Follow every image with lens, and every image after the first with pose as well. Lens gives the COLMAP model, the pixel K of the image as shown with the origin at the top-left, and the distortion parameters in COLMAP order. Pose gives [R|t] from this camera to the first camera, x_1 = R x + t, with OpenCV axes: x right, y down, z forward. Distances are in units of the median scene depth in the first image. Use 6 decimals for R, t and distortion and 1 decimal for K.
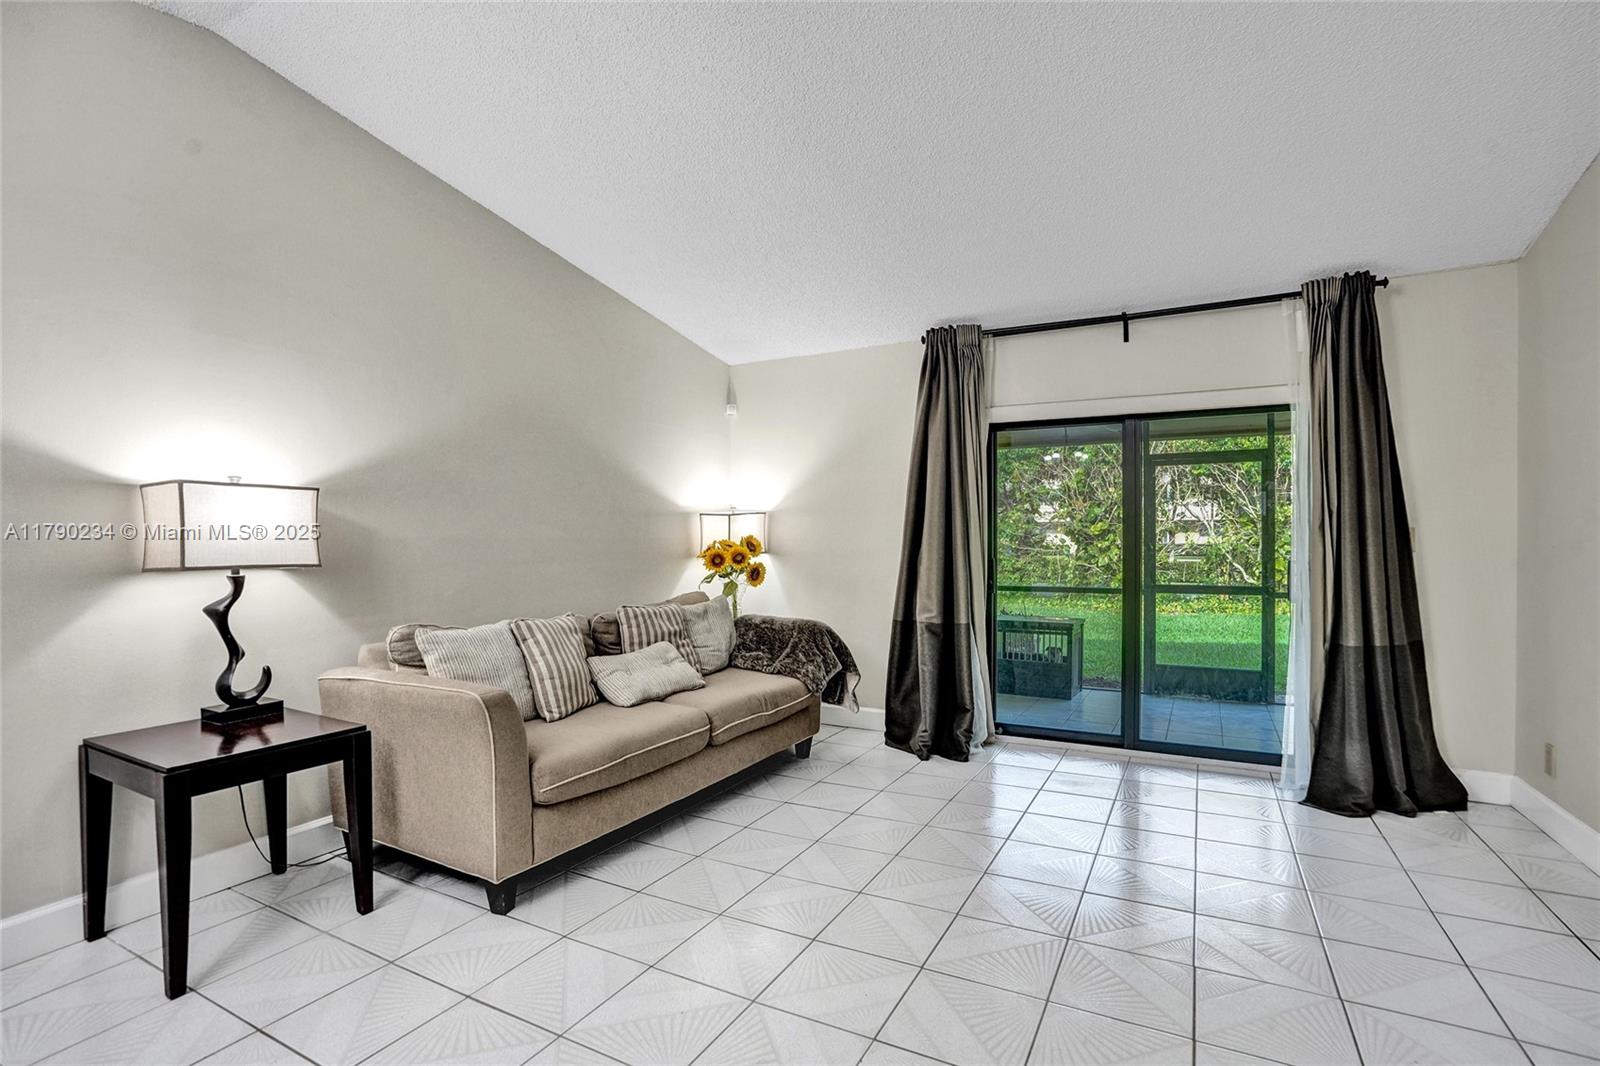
lens RADIAL K [[764.3, 0, 819.4], [0, 764.3, 531.7], [0, 0, 1]] dist [-0.061338, 0.026866]
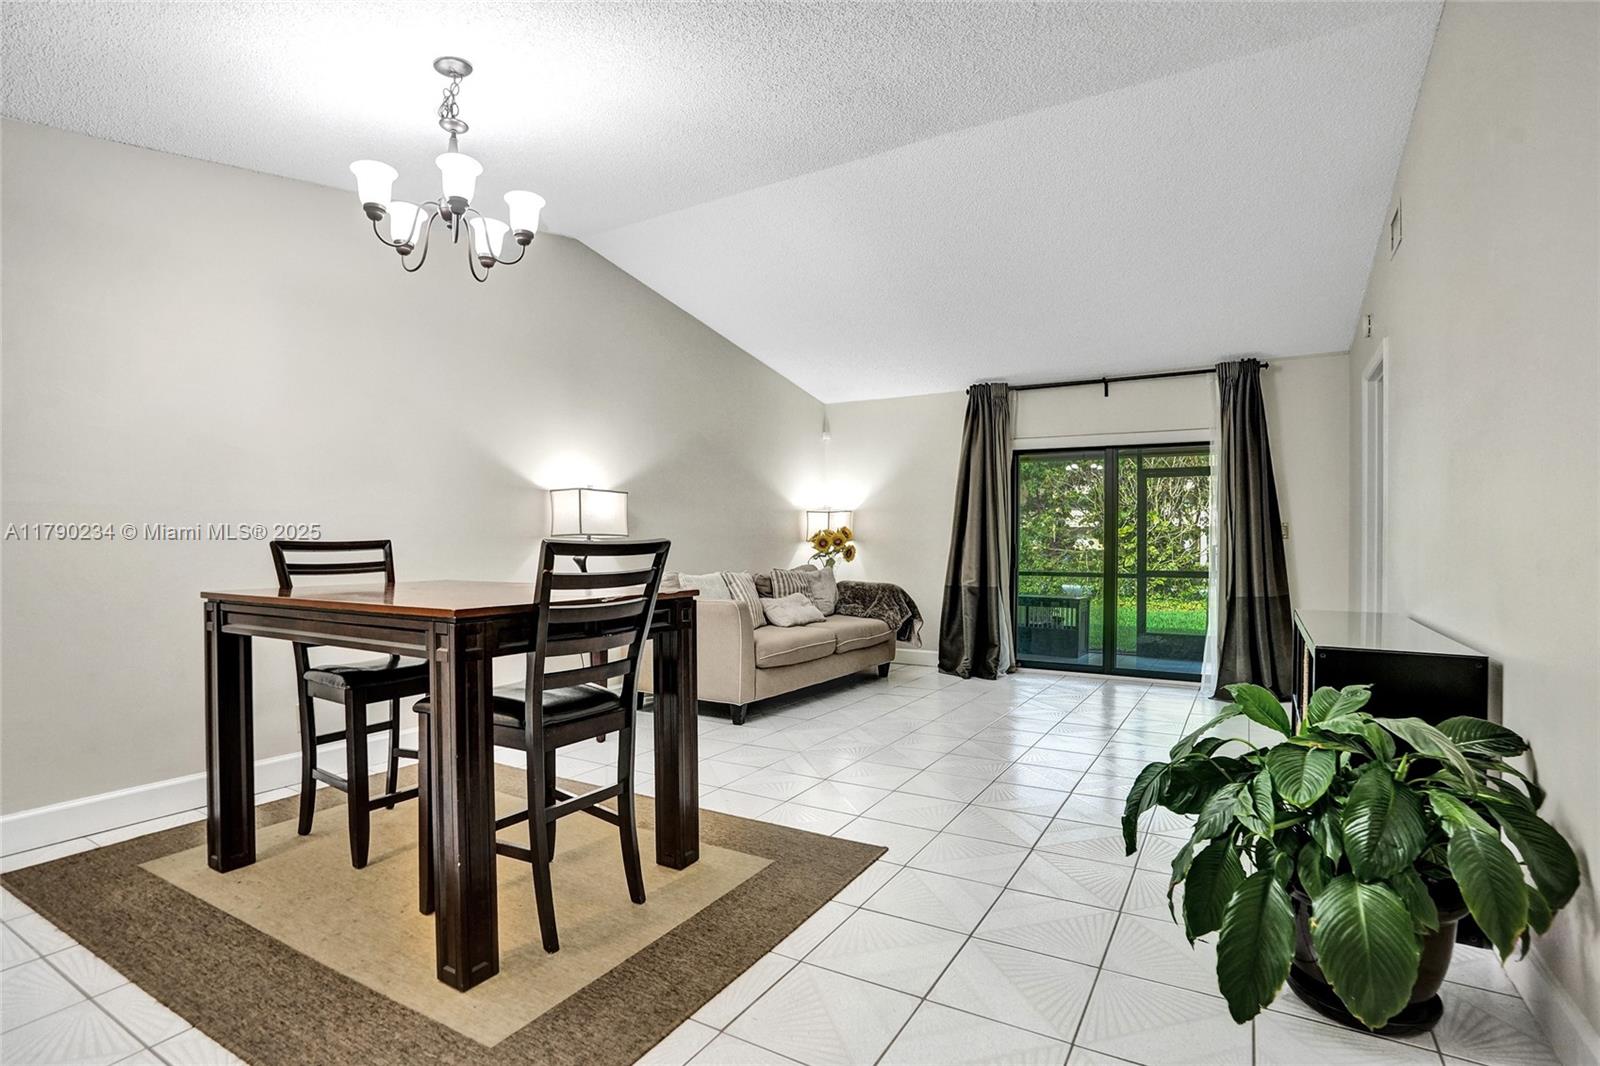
lens RADIAL K [[764.3, 0, 819.4], [0, 764.3, 531.7], [0, 0, 1]] dist [-0.061338, 0.026866]
pose [[0.998970, 0.009157, -0.044433, -0.081777], [-0.009334, 0.999949, -0.003769, 0.022500], [0.044396, 0.004180, 0.999005, -0.477736]]
